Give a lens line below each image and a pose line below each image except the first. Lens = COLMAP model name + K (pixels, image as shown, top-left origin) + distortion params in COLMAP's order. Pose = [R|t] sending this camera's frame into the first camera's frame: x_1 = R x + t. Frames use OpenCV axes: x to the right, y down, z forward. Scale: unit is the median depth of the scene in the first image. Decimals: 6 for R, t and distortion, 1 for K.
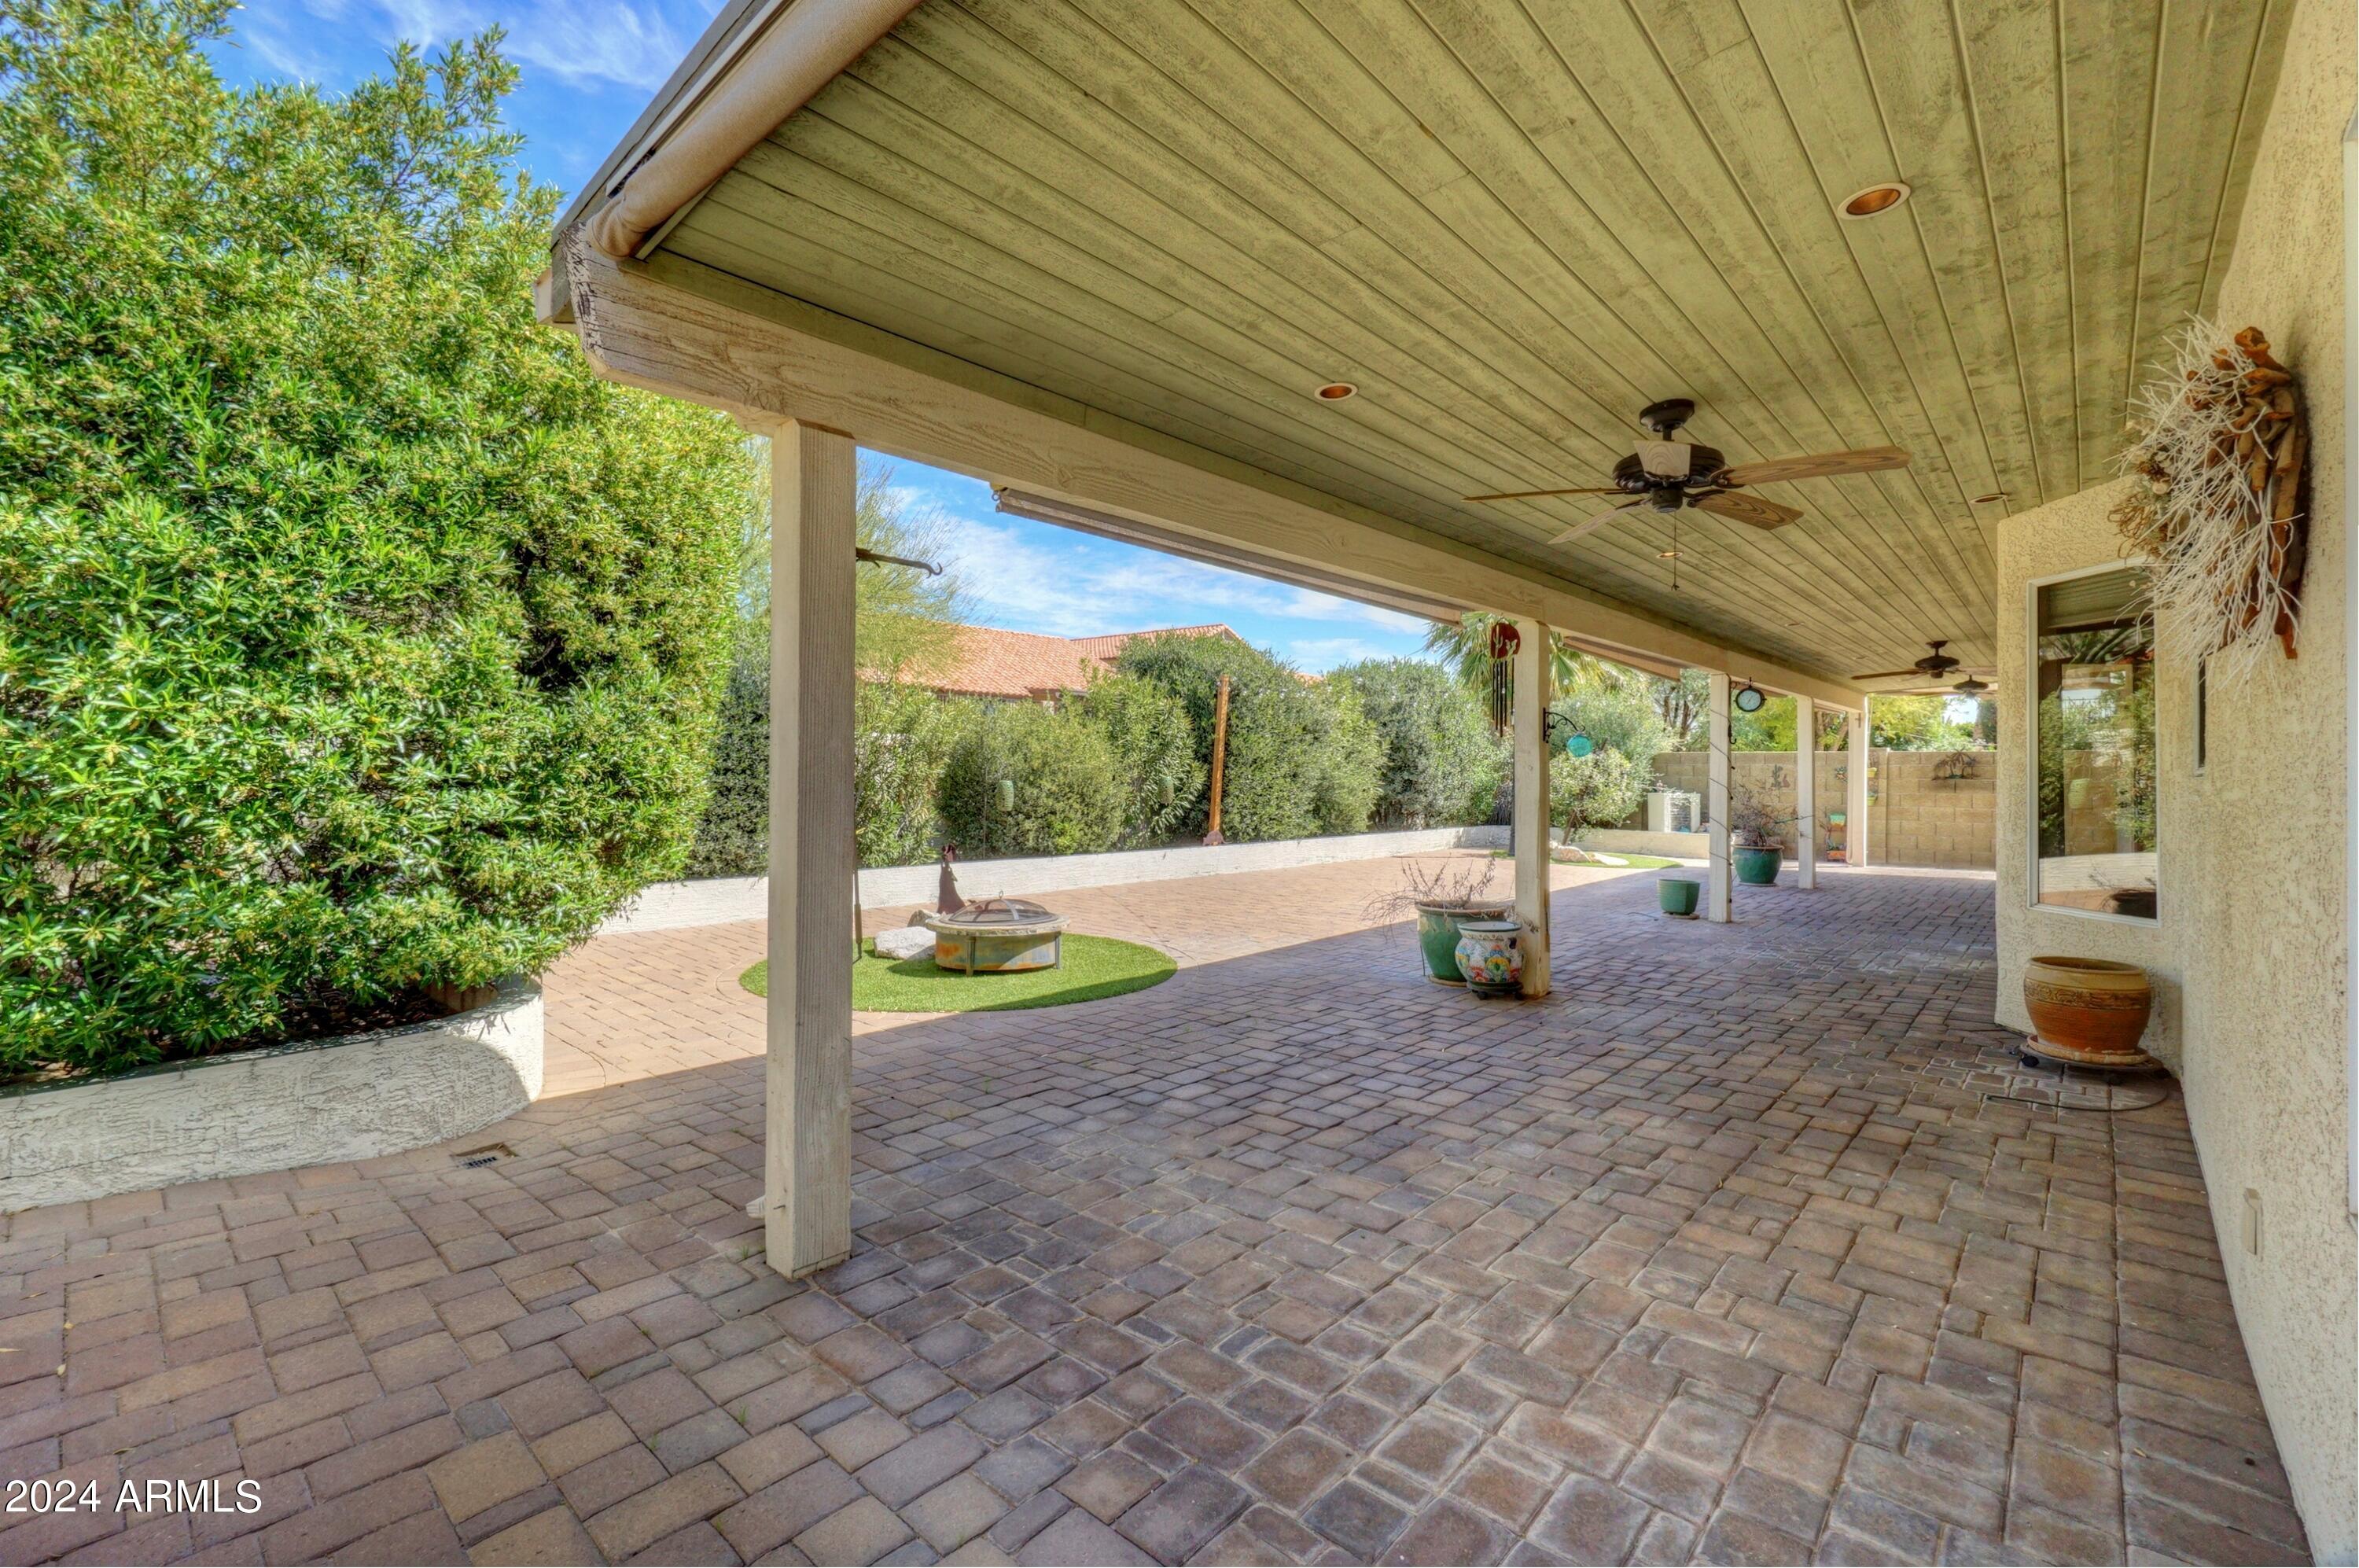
lens RADIAL K [[995.0, 0, 1179.5], [0, 995.0, 784.0], [0, 0, 1]] dist [-0.002614, -0.000088]
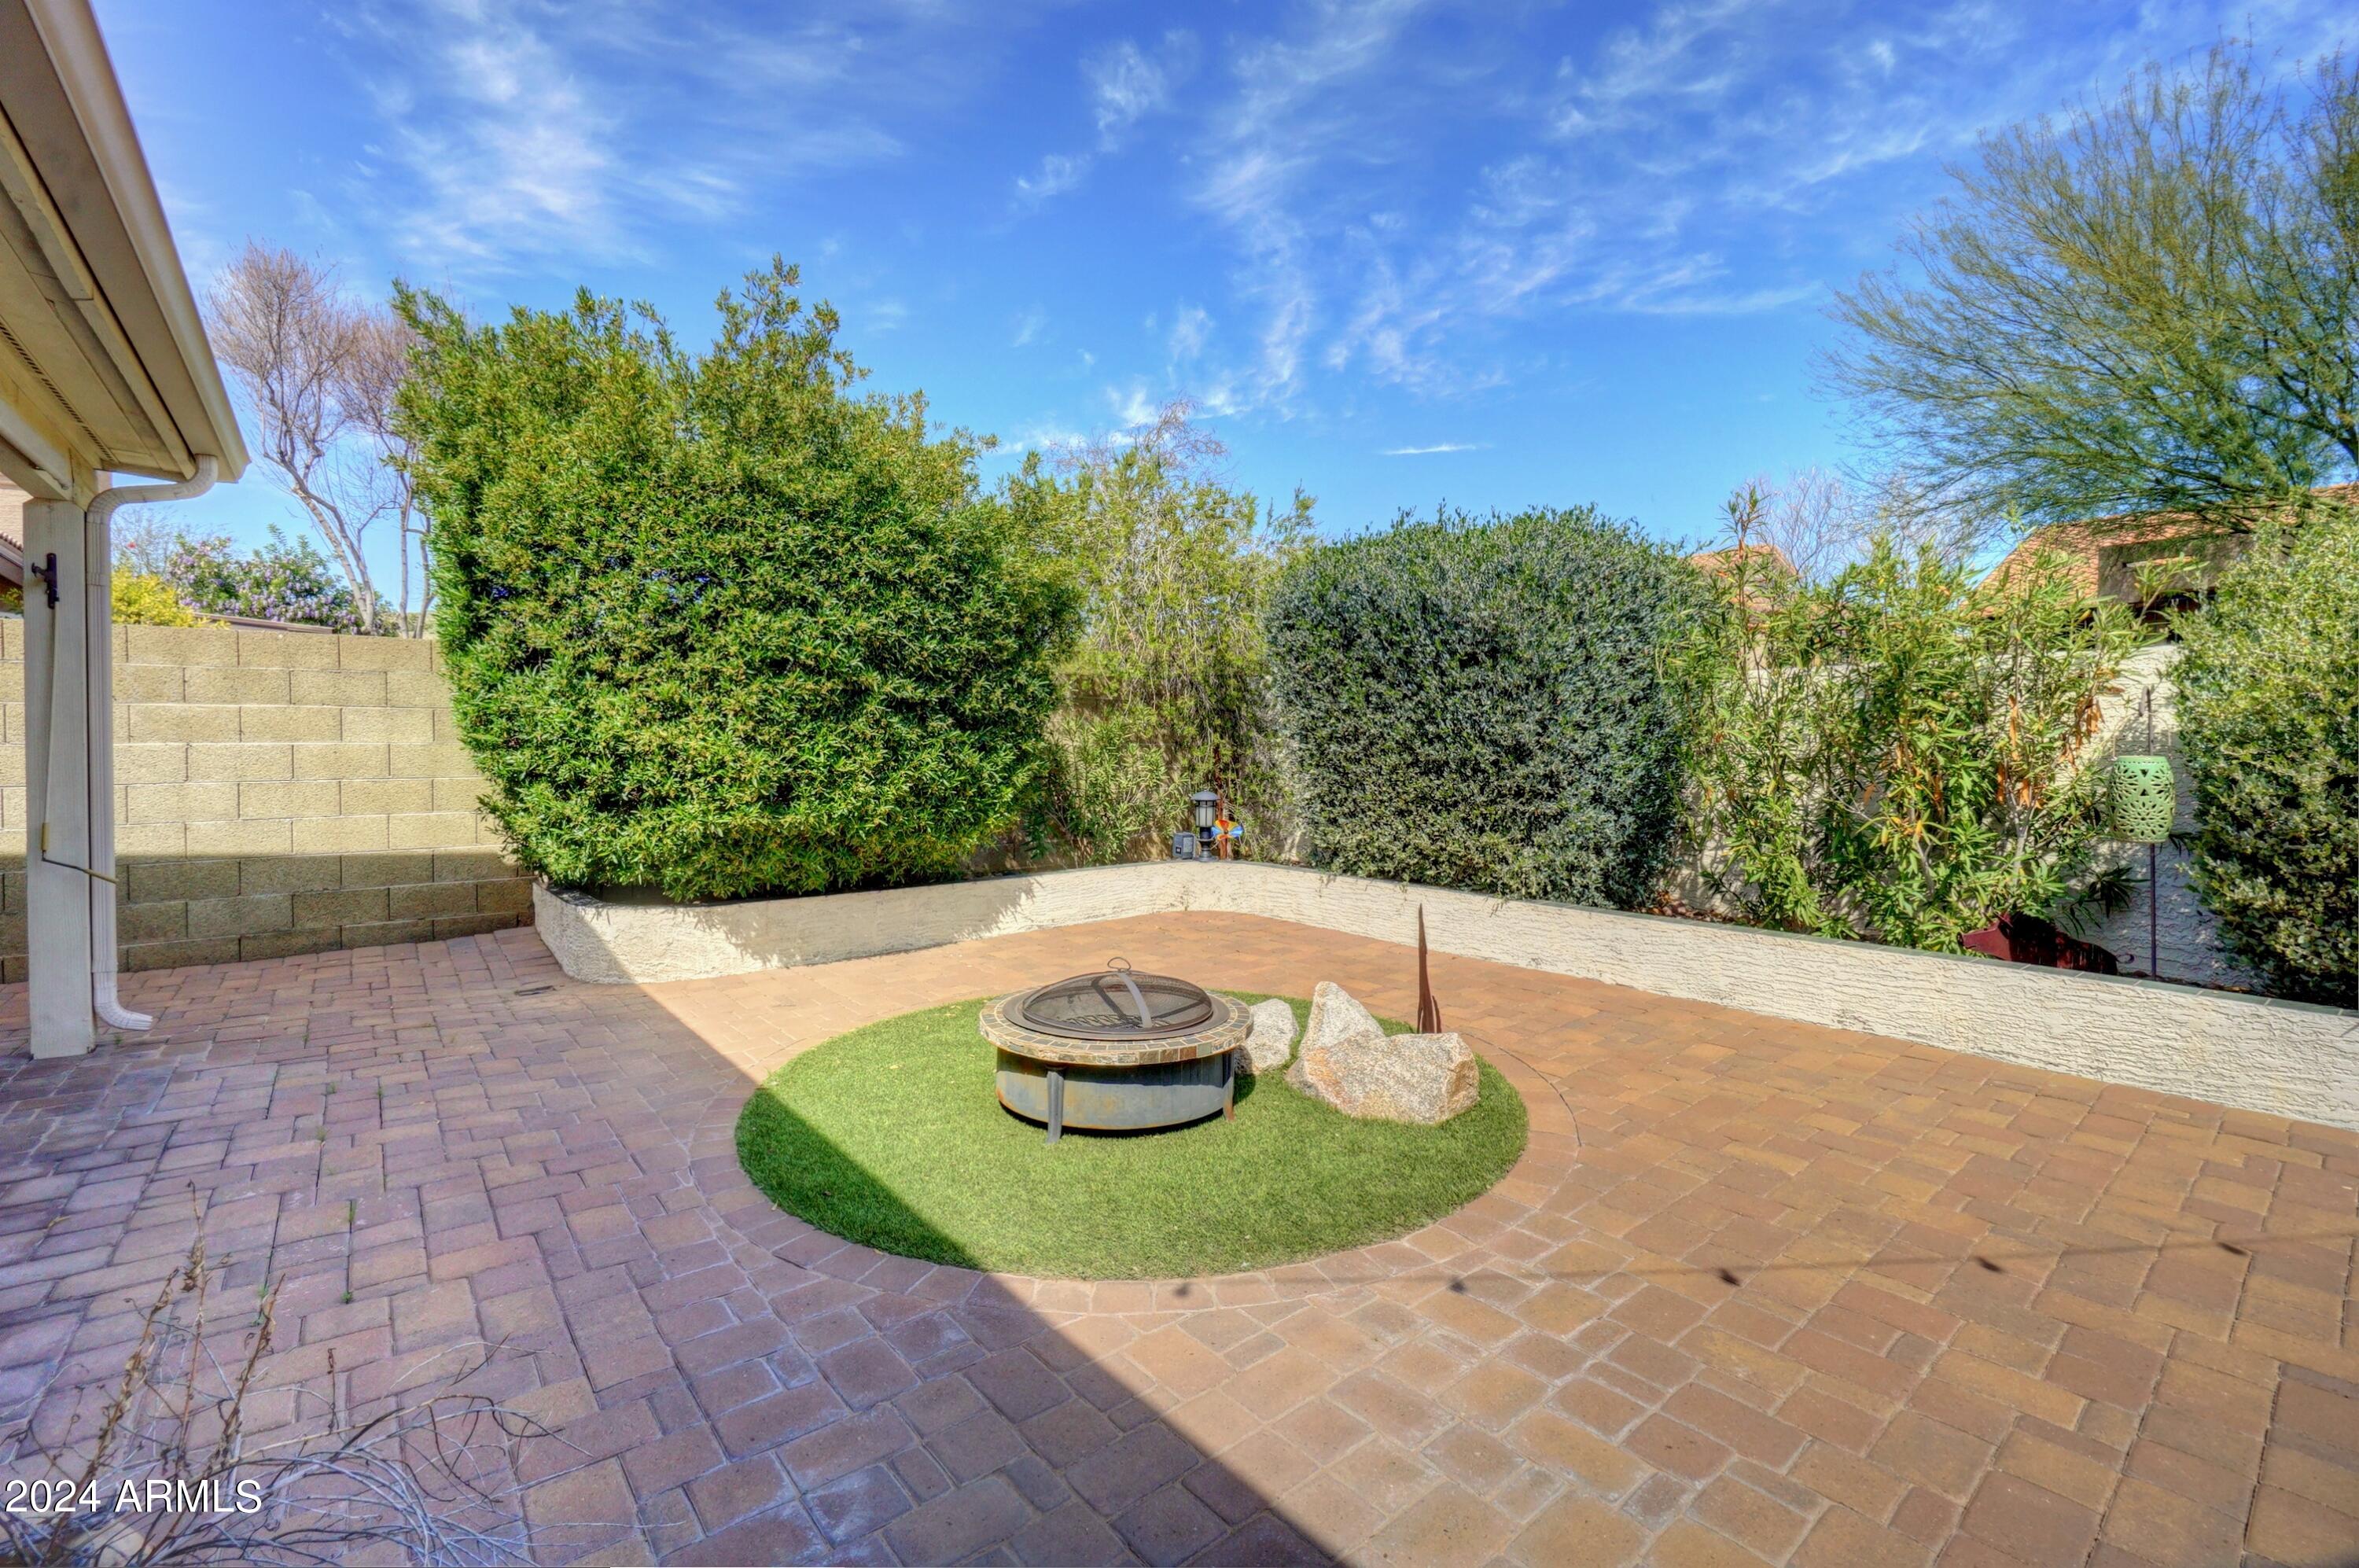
lens RADIAL K [[1009.7, 0, 1148.4], [0, 1009.7, 775.6], [0, 0, 1]] dist [-0.001215, 0.000154]
pose [[-0.153767, 0.015389, -0.987987, 0.283734], [-0.009071, 0.999815, 0.016985, 0.001618], [0.988066, 0.011573, -0.153598, 0.913461]]
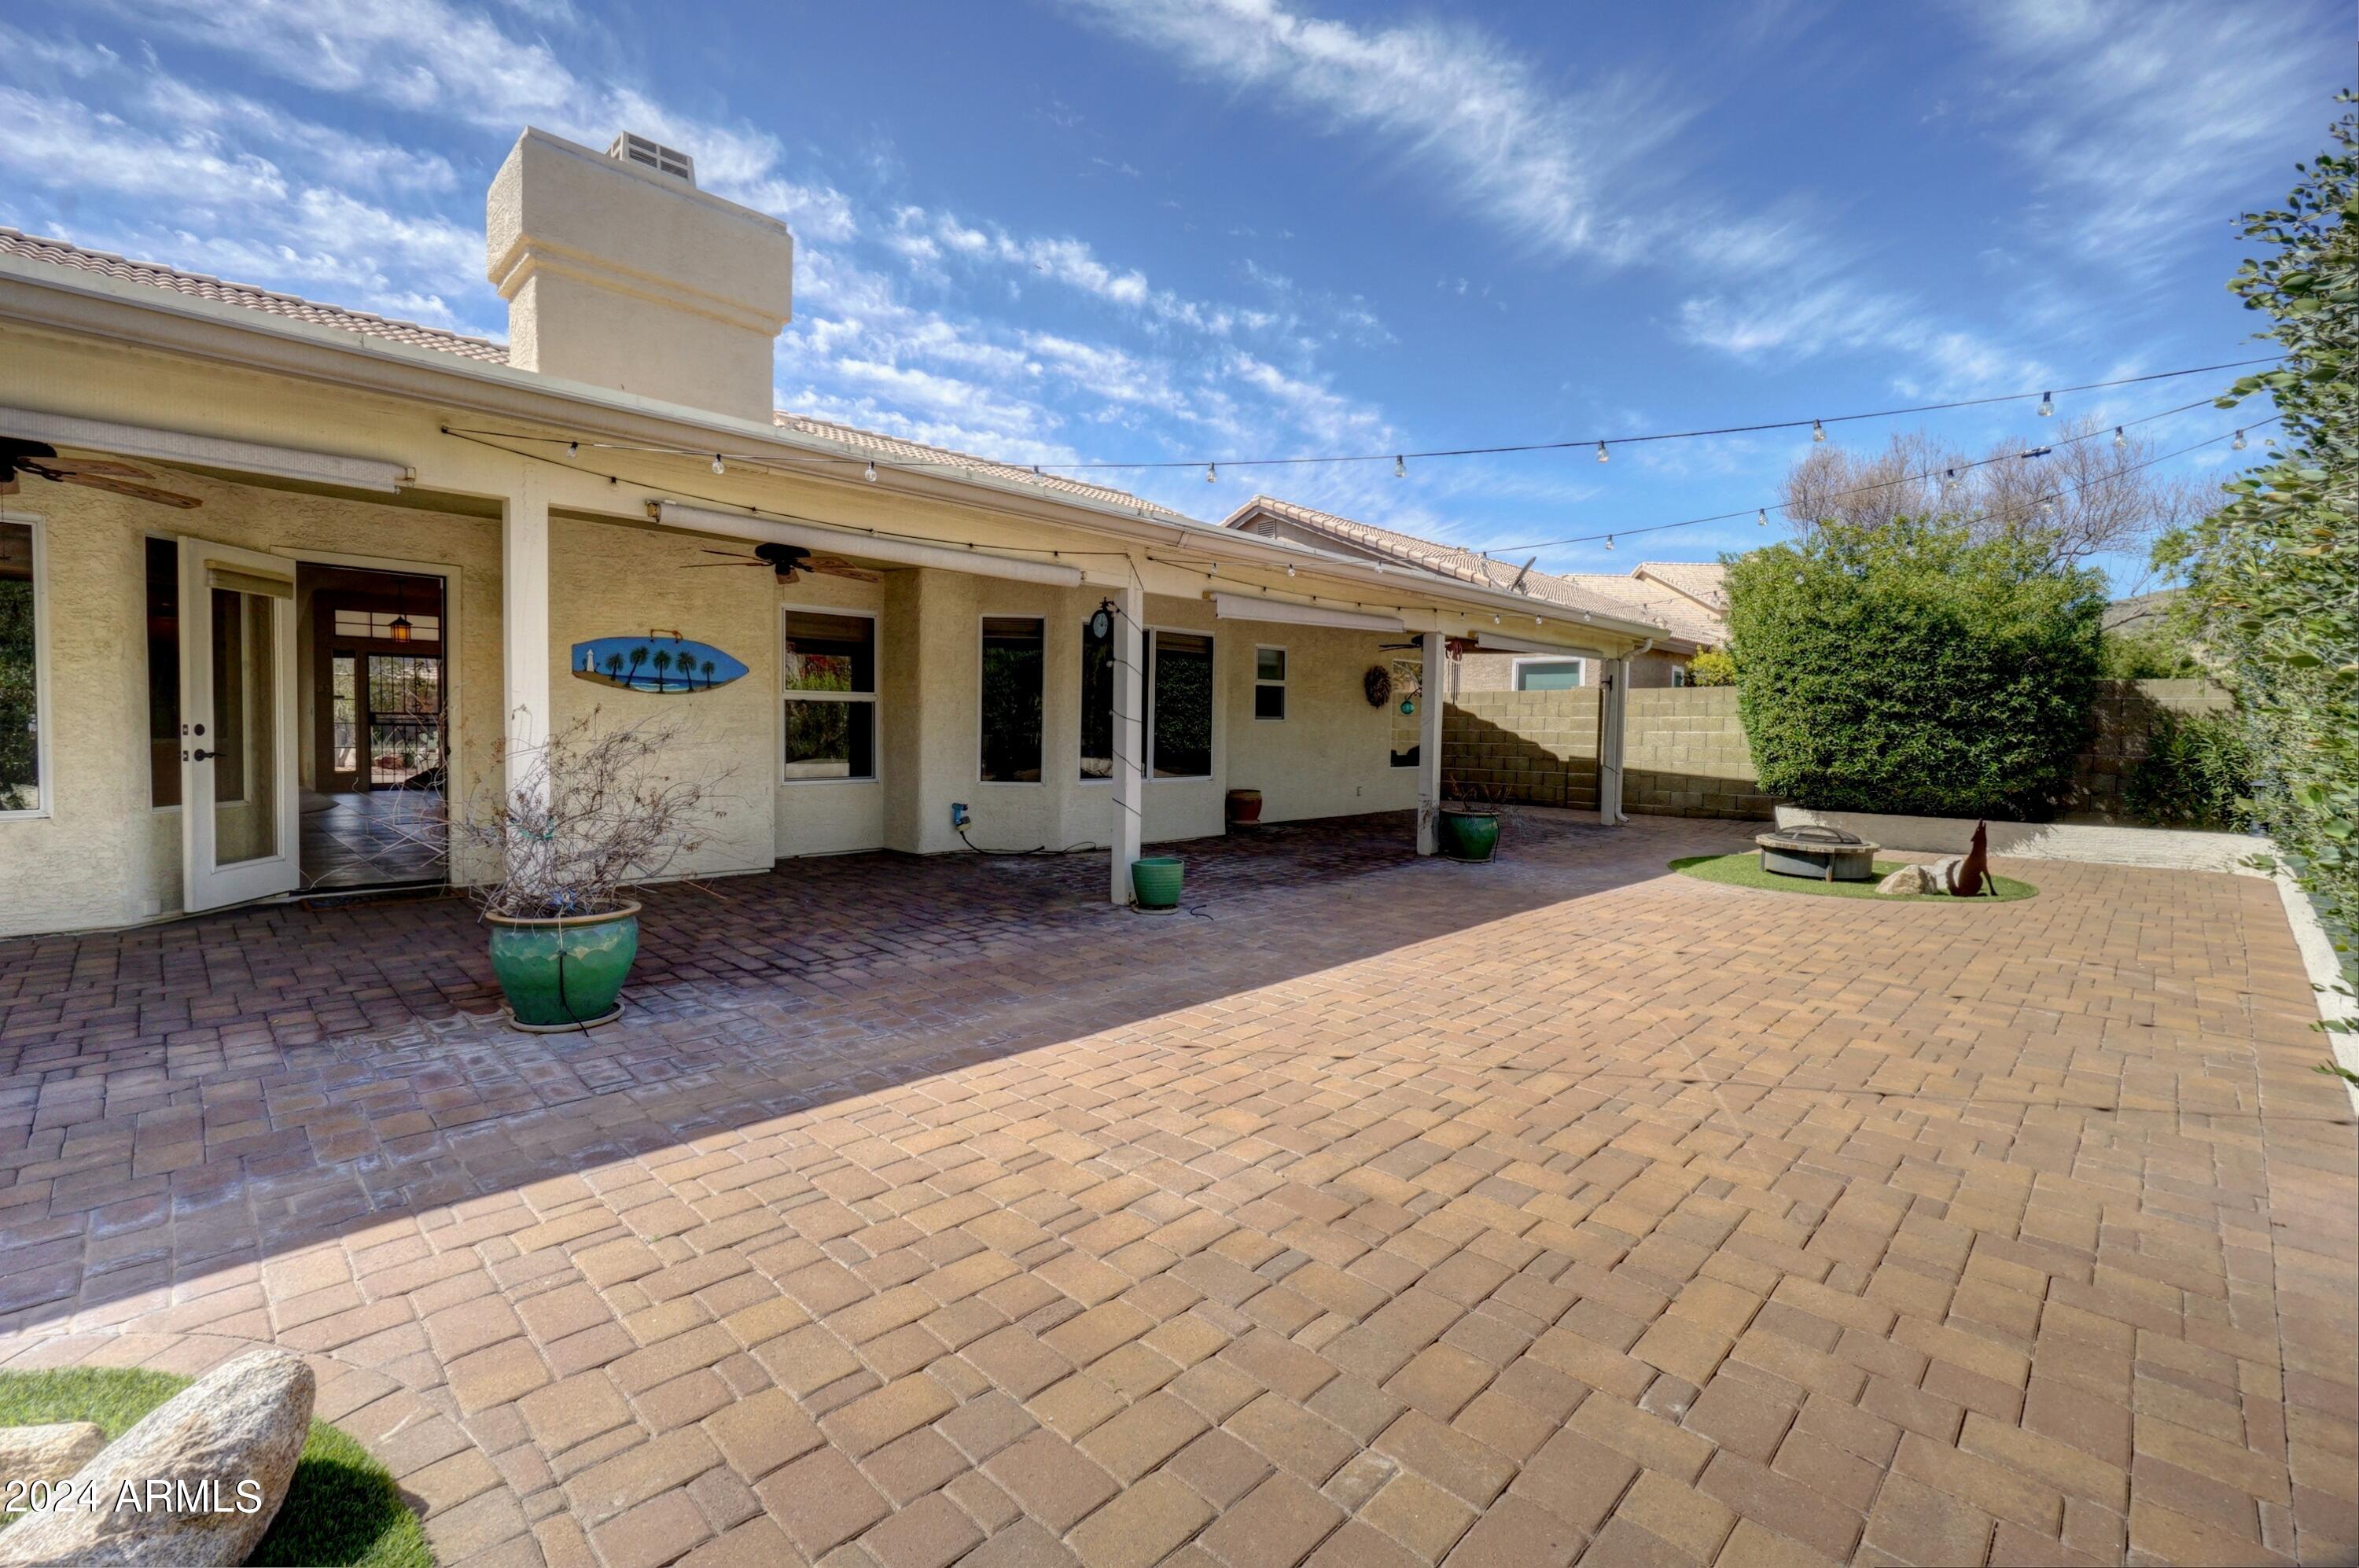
lens RADIAL K [[1028.0, 0, 1185.9], [0, 1028.0, 765.3], [0, 0, 1]] dist [-0.001163, -0.000286]
pose [[-0.999577, -0.023159, 0.017611, 0.528822], [-0.022230, 0.998439, 0.051235, -0.015448], [-0.018770, 0.050822, -0.998531, 1.969862]]
